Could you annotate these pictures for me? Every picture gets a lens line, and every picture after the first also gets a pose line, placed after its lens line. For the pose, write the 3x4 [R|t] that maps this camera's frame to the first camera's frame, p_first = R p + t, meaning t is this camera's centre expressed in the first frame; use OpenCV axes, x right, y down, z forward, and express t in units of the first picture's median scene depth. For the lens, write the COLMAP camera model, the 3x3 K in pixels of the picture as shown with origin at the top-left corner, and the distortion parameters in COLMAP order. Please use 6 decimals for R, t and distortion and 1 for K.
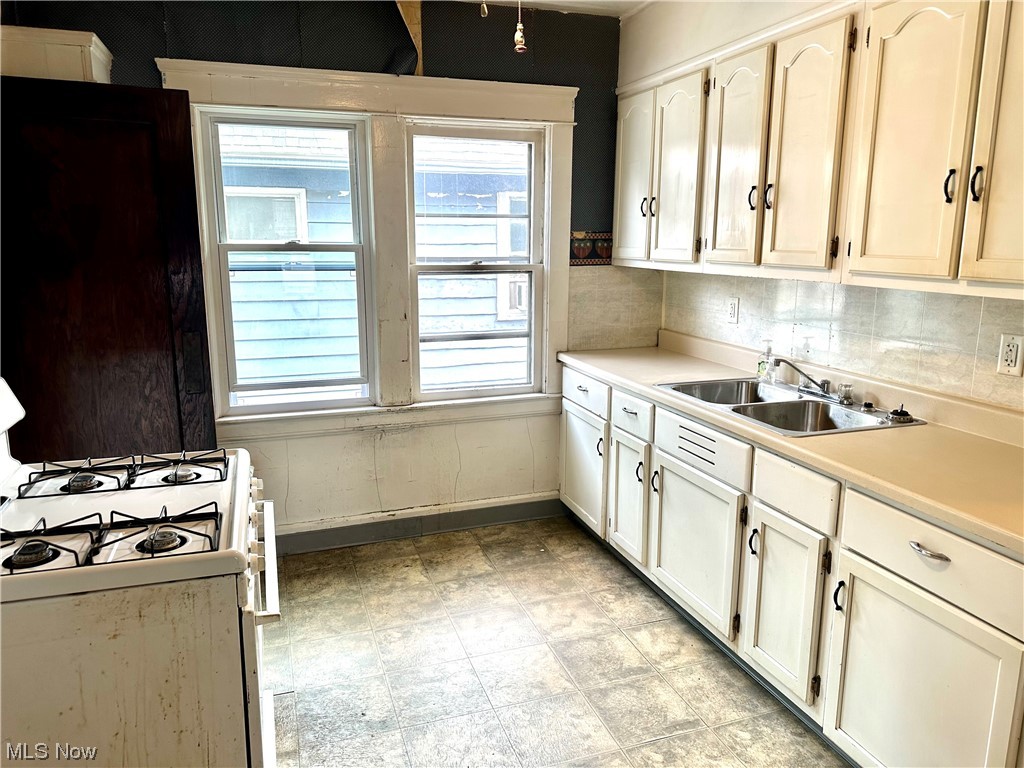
lens RADIAL K [[717.1, 0, 521.8], [0, 717.1, 382.1], [0, 0, 1]] dist [0.075663, -0.092683]
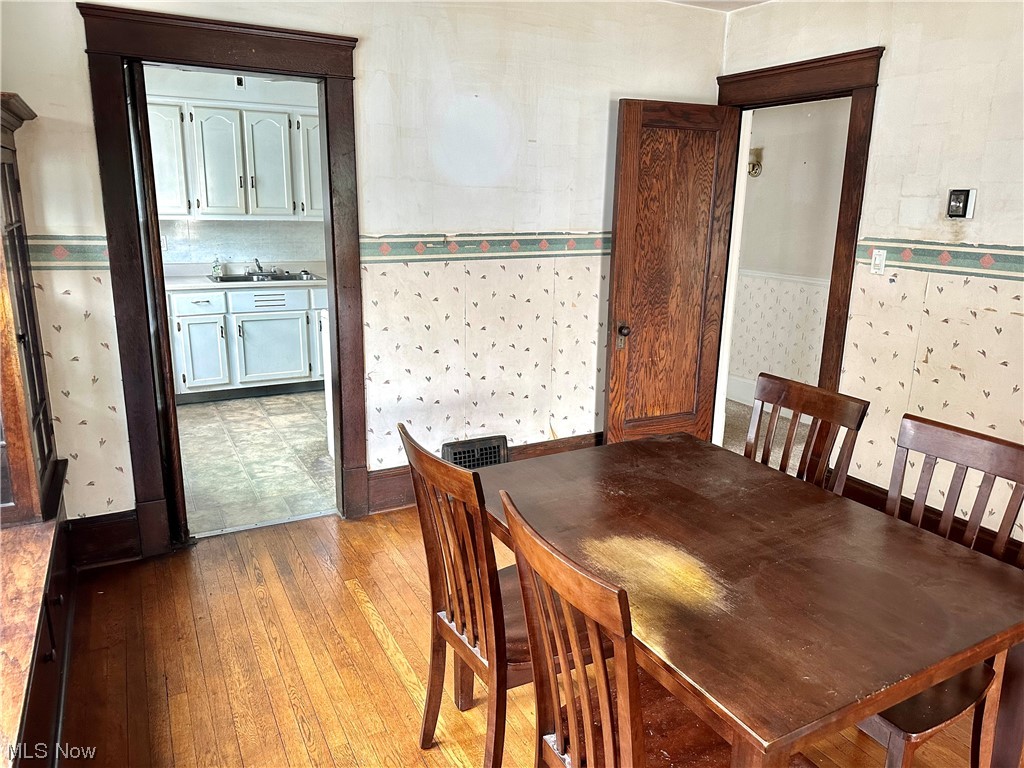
lens RADIAL K [[717.1, 0, 511.1], [0, 717.1, 384.6], [0, 0, 1]] dist [0.075663, -0.092683]
pose [[-0.148036, -0.255266, 0.955471, -1.799771], [0.170881, 0.944983, 0.278940, -0.139763], [-0.974107, 0.204565, -0.096272, 0.516447]]
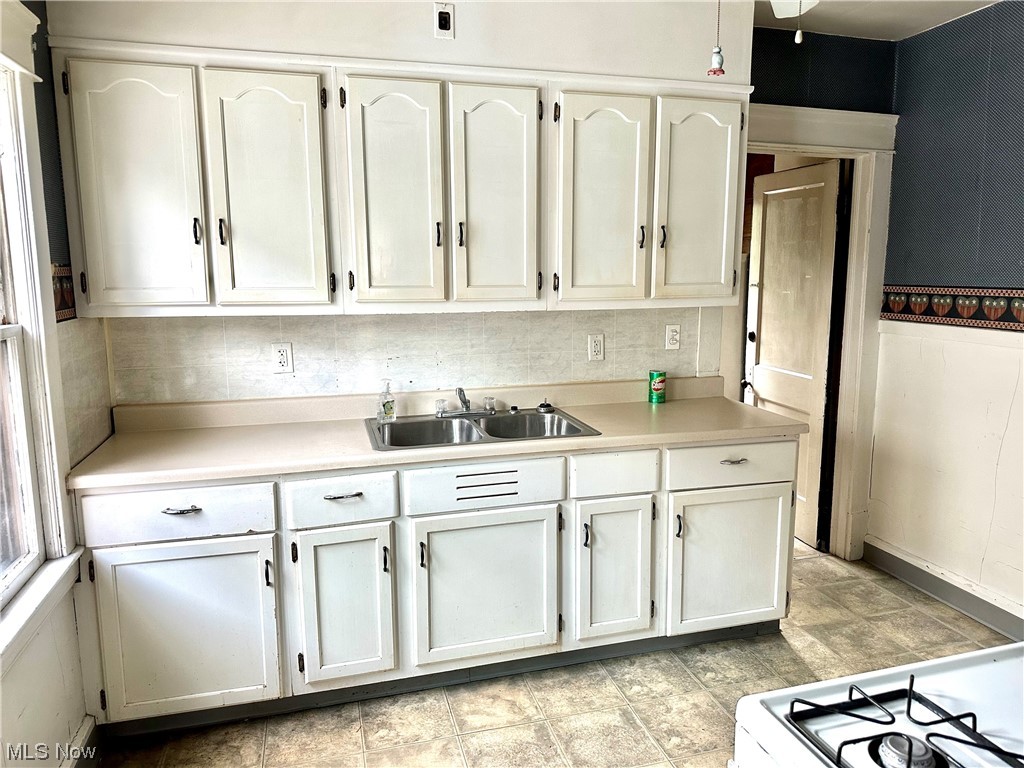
lens RADIAL K [[717.1, 0, 519.0], [0, 717.1, 382.8], [0, 0, 1]] dist [0.075663, -0.092683]
pose [[0.070491, -0.164928, 0.983783, -0.620790], [0.202160, 0.968133, 0.147819, -0.165753], [-0.976812, 0.188461, 0.101587, 0.765273]]
